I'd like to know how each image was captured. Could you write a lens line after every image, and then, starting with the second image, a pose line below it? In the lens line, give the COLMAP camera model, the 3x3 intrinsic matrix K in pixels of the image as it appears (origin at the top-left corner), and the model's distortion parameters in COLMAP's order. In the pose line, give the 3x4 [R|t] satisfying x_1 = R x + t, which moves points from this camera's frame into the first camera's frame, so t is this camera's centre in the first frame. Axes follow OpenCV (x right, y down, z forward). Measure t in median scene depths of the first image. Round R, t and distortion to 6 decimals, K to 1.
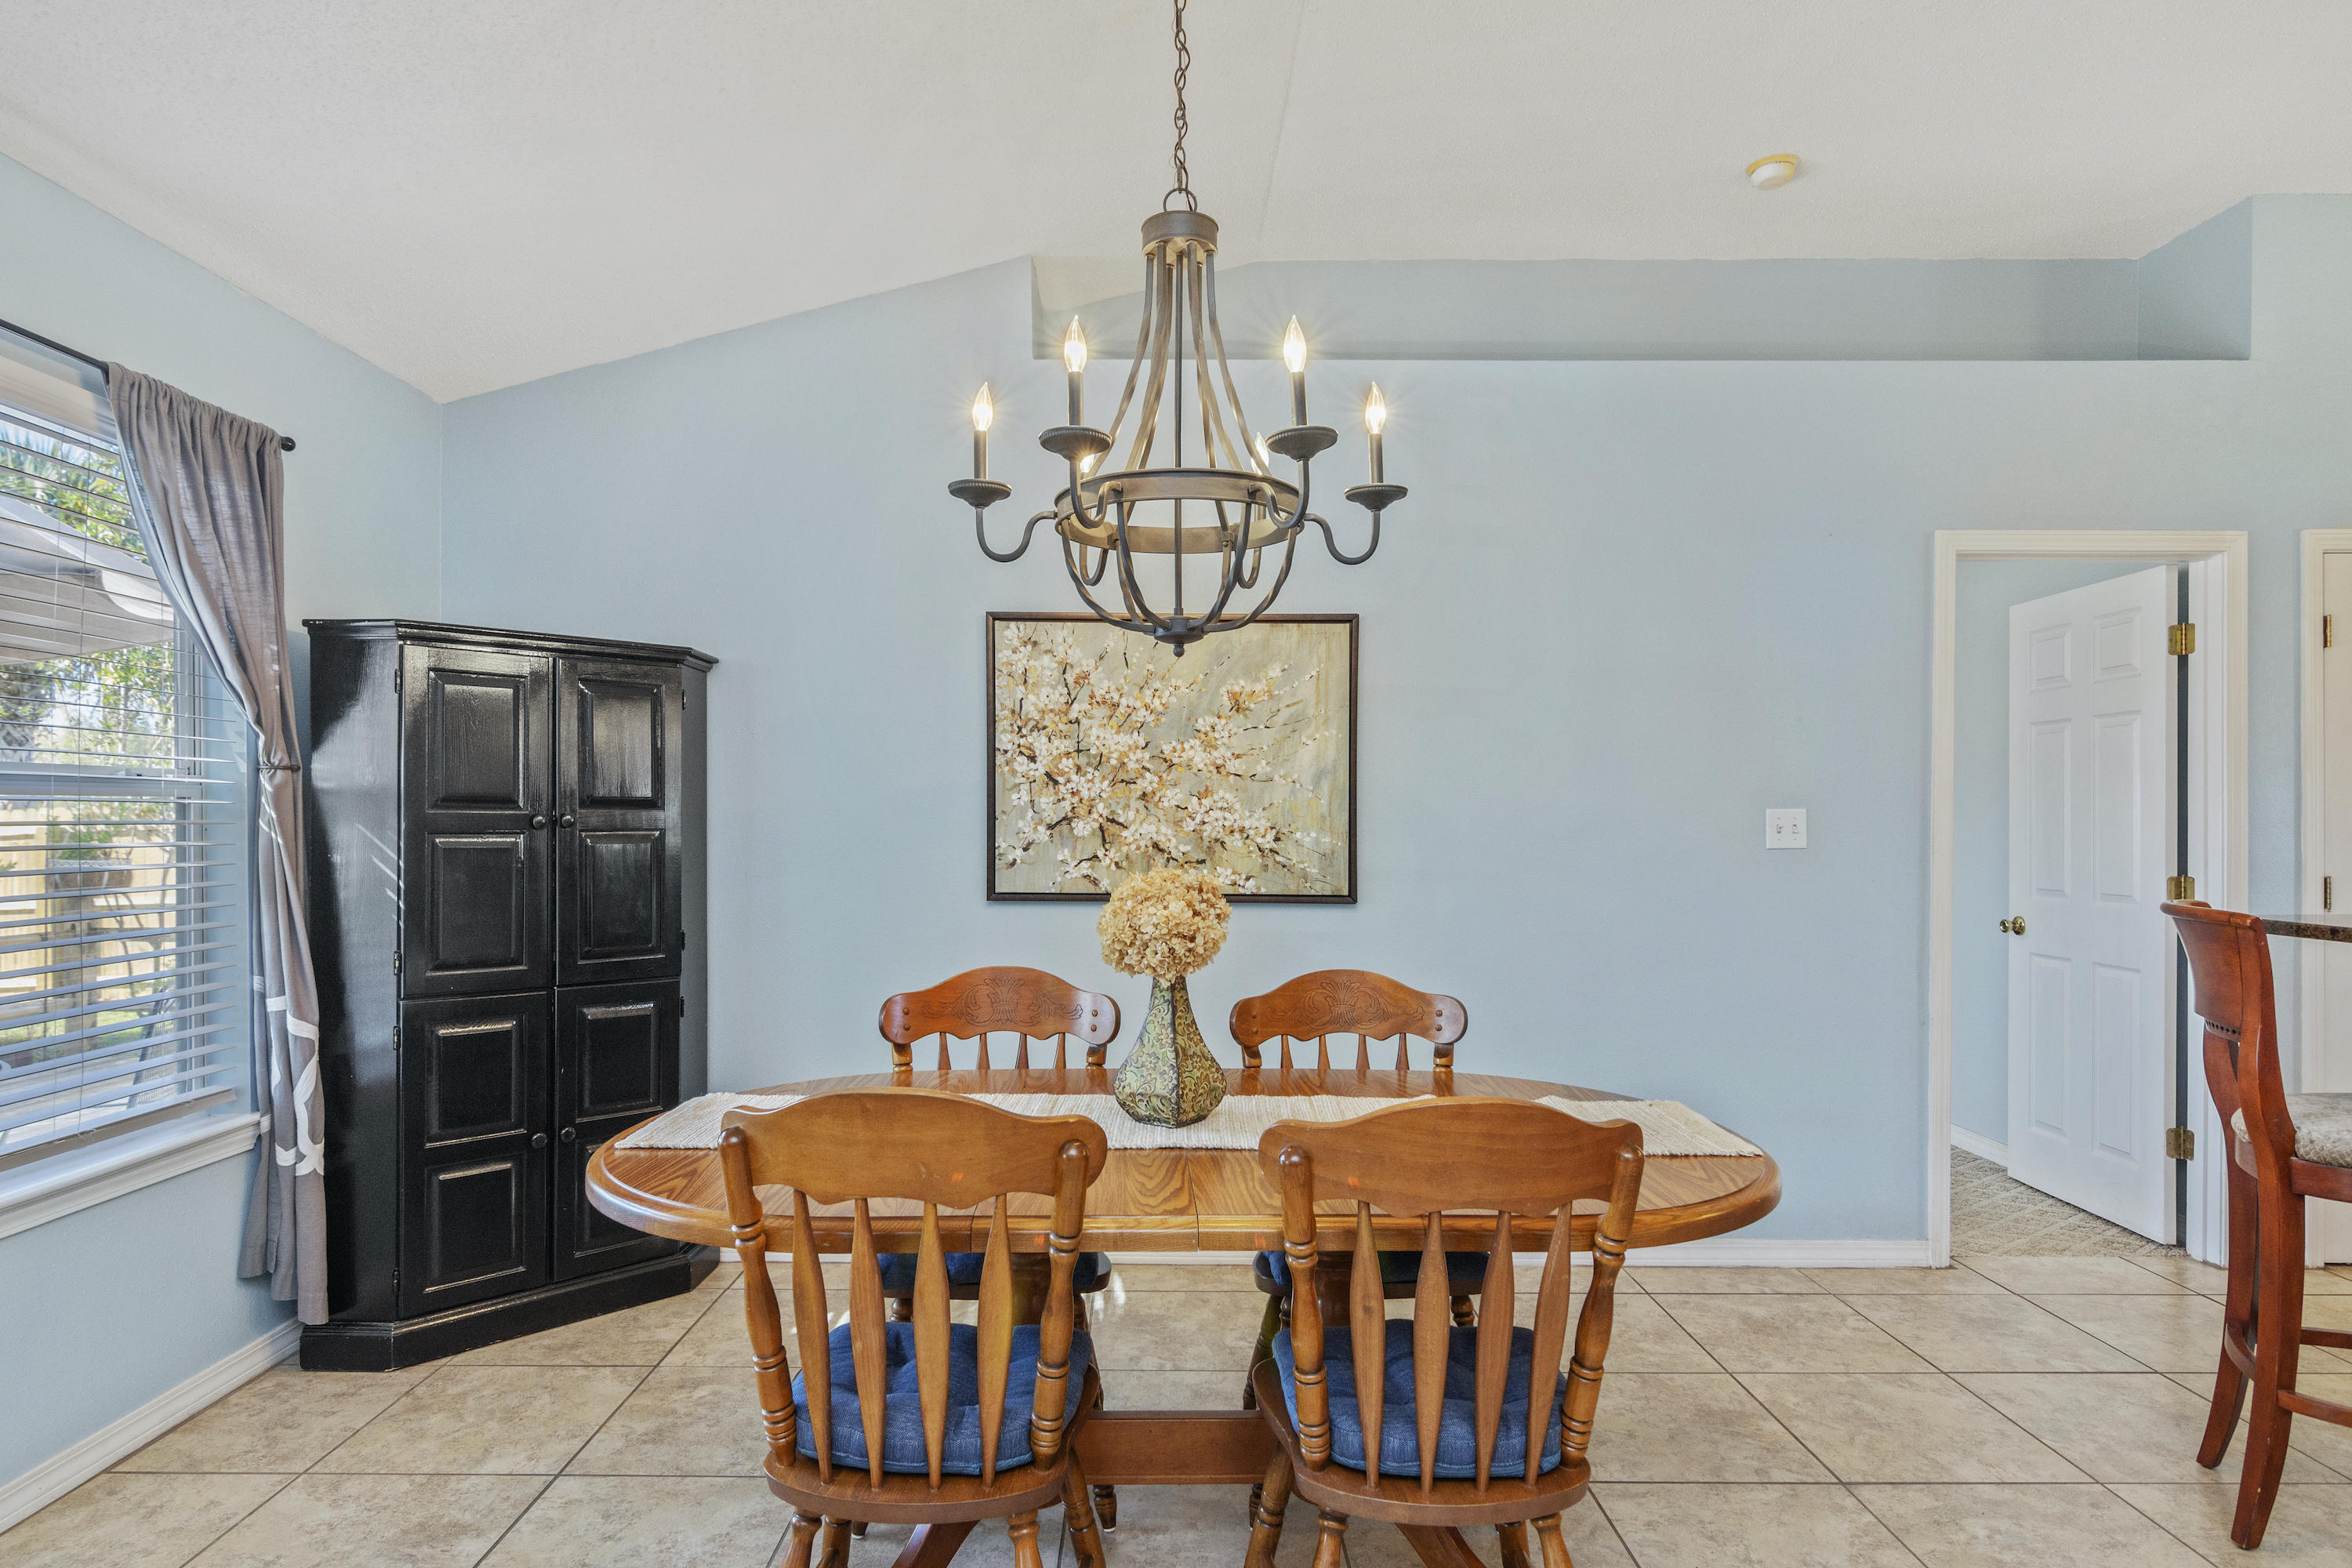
lens RADIAL K [[1348.6, 0, 1175.6], [0, 1348.6, 812.9], [0, 0, 1]] dist [0.007006, 0.000555]
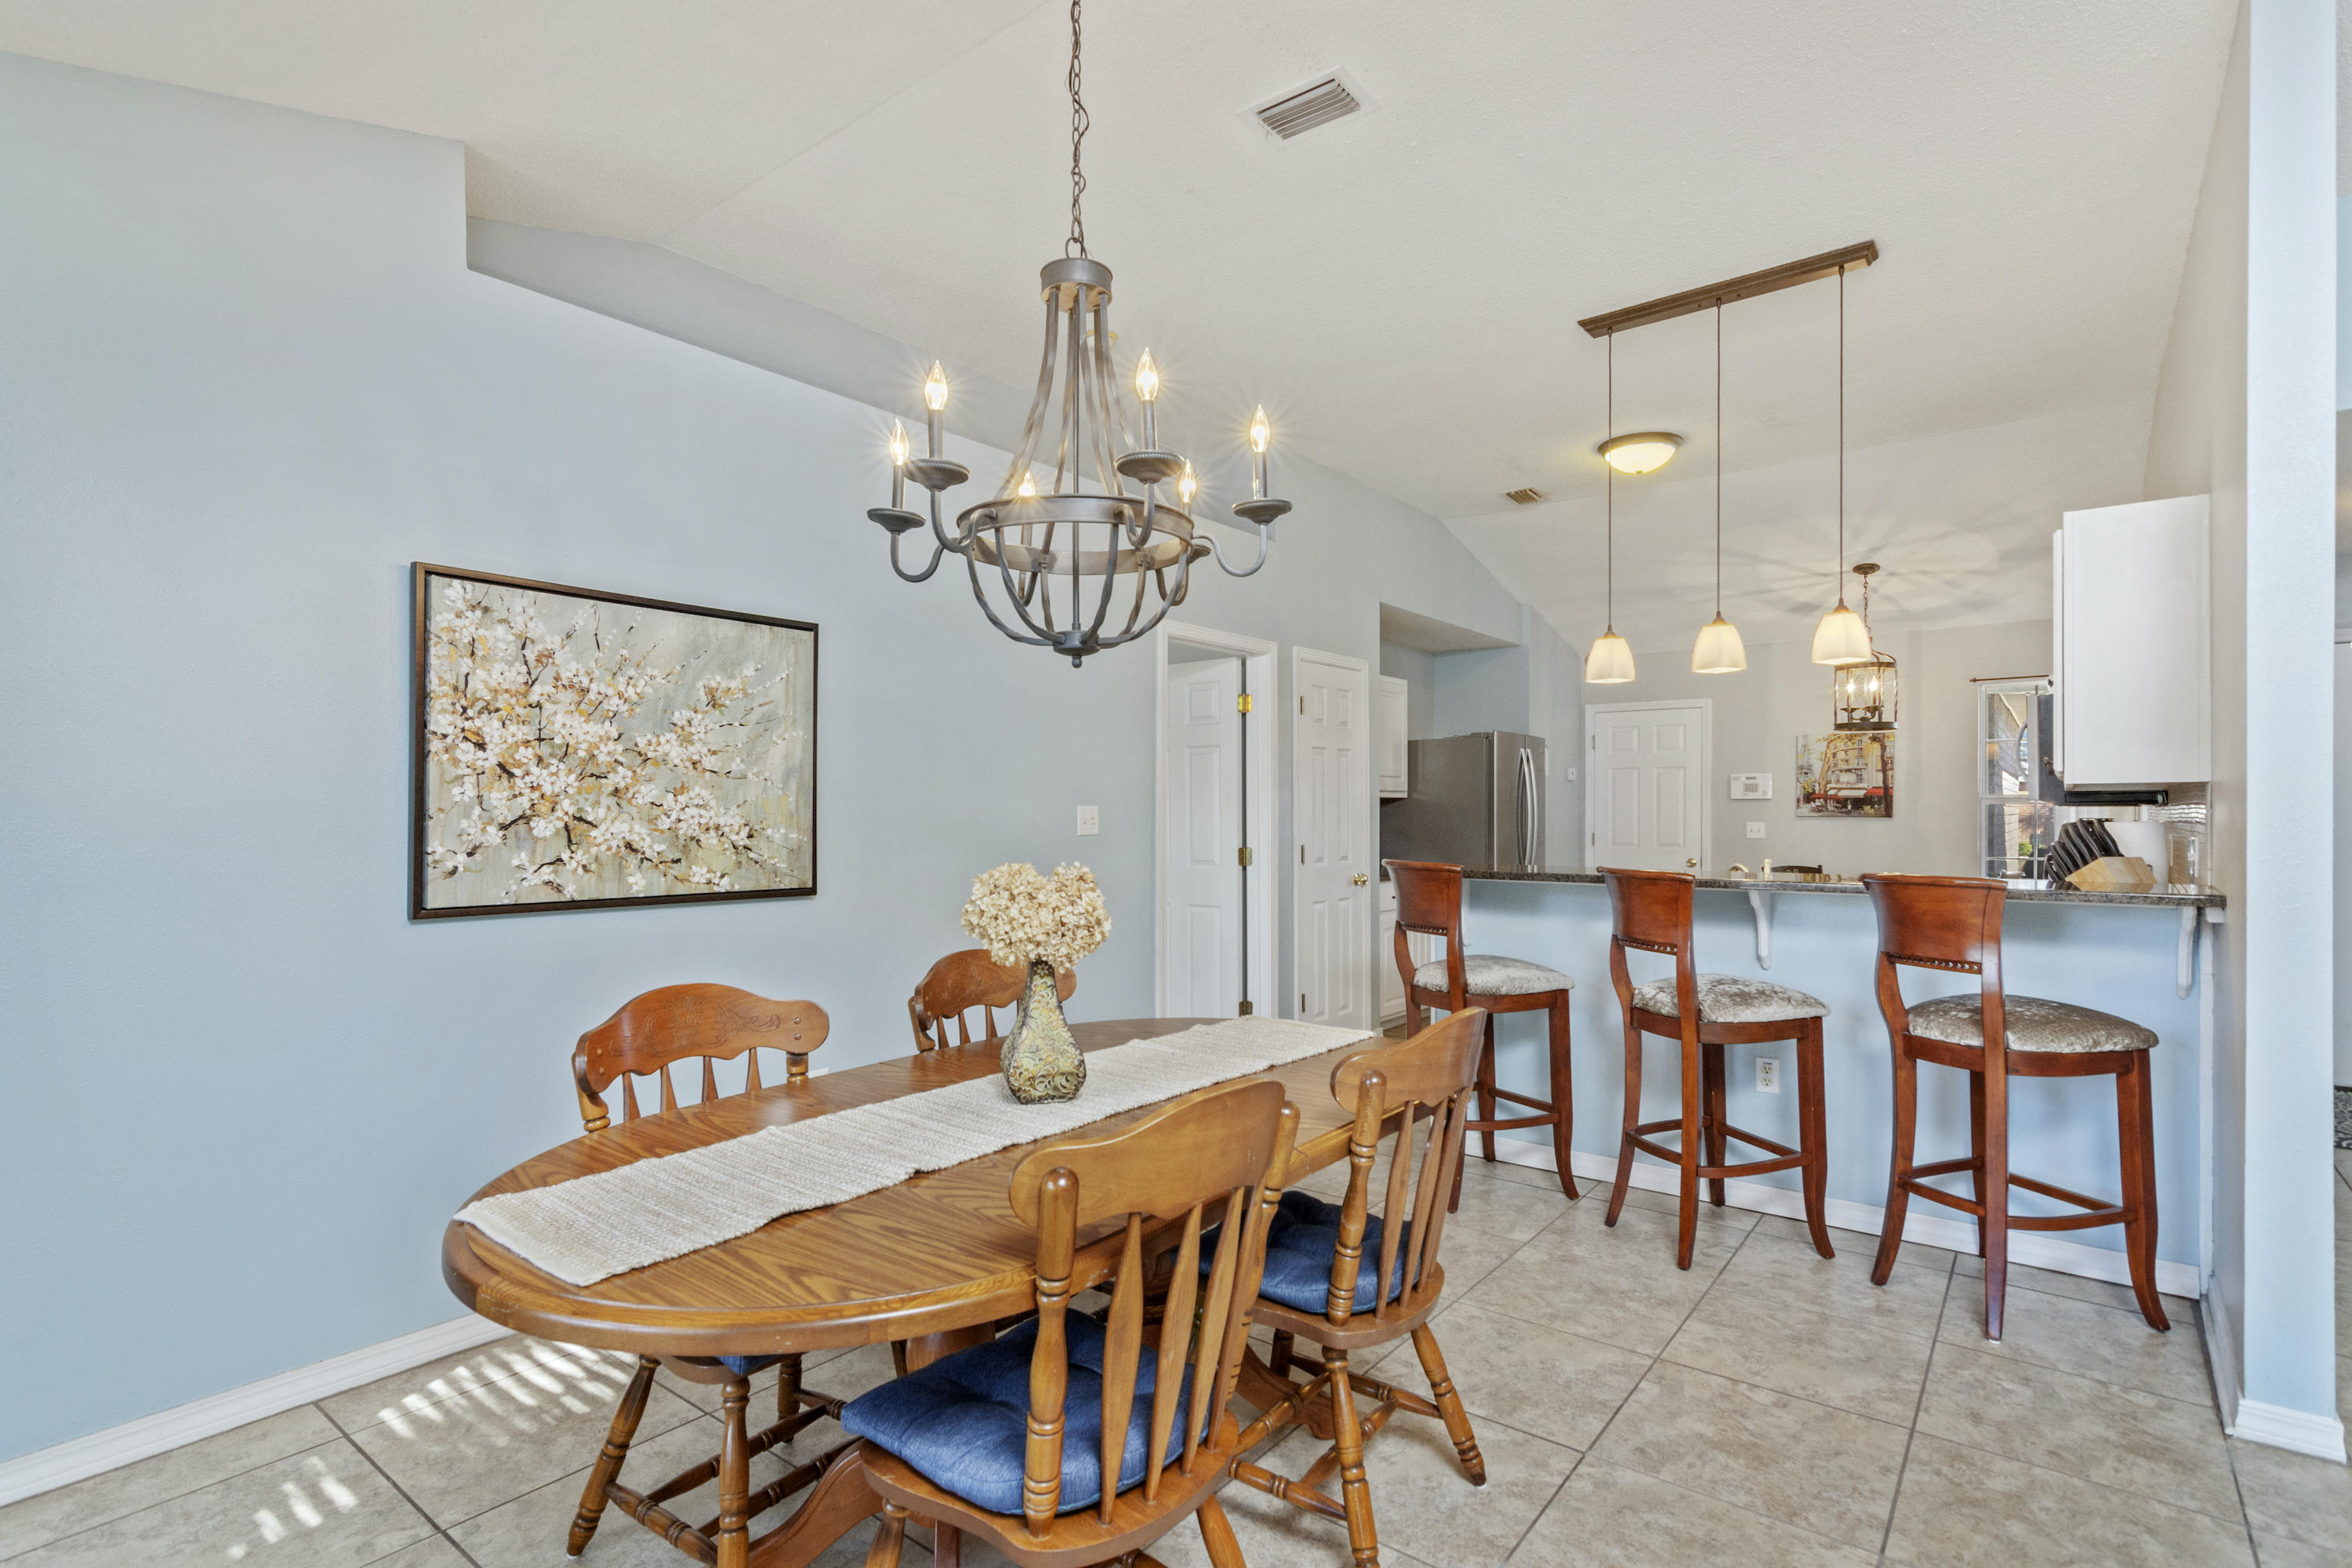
lens RADIAL K [[1136.0, 0, 1178.8], [0, 1136.0, 809.1], [0, 0, 1]] dist [-0.000362, 0.000264]
pose [[0.609196, -0.001184, 0.793019, -0.403736], [0.000755, 0.999999, 0.000912, -0.001254], [-0.793019, 0.000043, 0.609197, 0.224569]]
